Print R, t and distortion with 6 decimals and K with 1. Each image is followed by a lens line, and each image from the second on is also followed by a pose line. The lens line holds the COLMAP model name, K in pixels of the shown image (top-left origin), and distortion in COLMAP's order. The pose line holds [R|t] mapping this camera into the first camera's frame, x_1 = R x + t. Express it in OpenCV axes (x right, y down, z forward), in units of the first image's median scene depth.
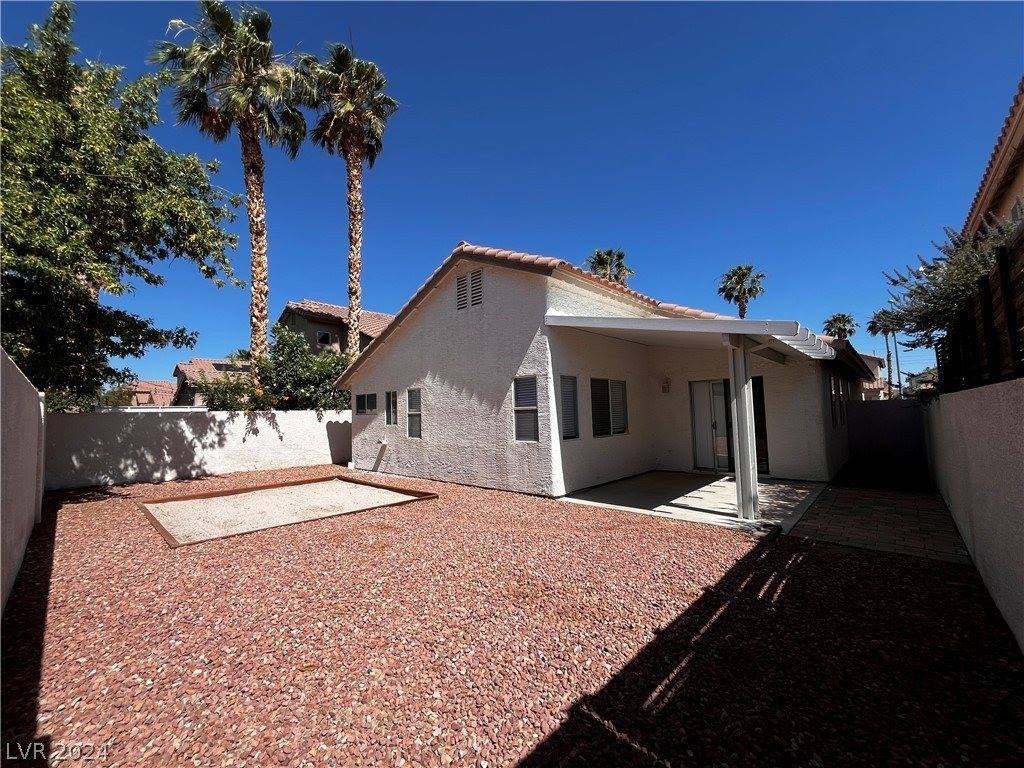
lens RADIAL K [[414.0, 0, 513.1], [0, 414.0, 380.4], [0, 0, 1]] dist [-0.001924, 0.000273]
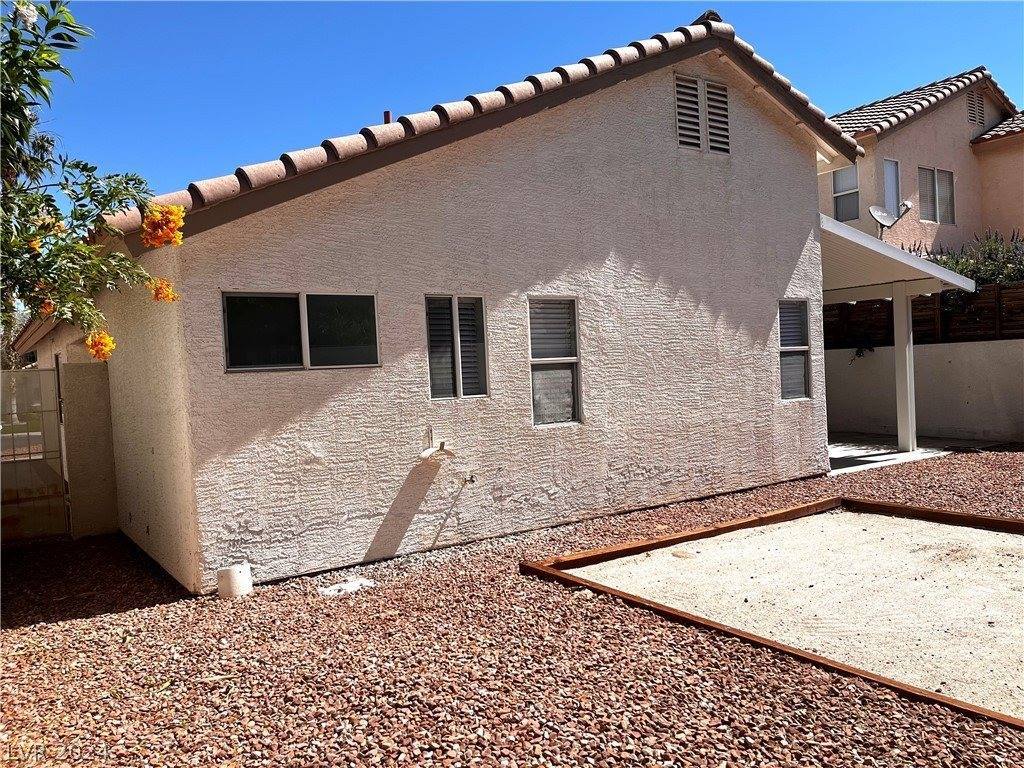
lens RADIAL K [[771.1, 0, 511.5], [0, 771.1, 389.9], [0, 0, 1]] dist [0.003176, 0.000659]
pose [[0.222514, -0.004554, 0.974919, -1.059488], [-0.031692, 0.999427, 0.011902, 0.111867], [-0.974414, -0.033545, 0.222243, 0.990894]]
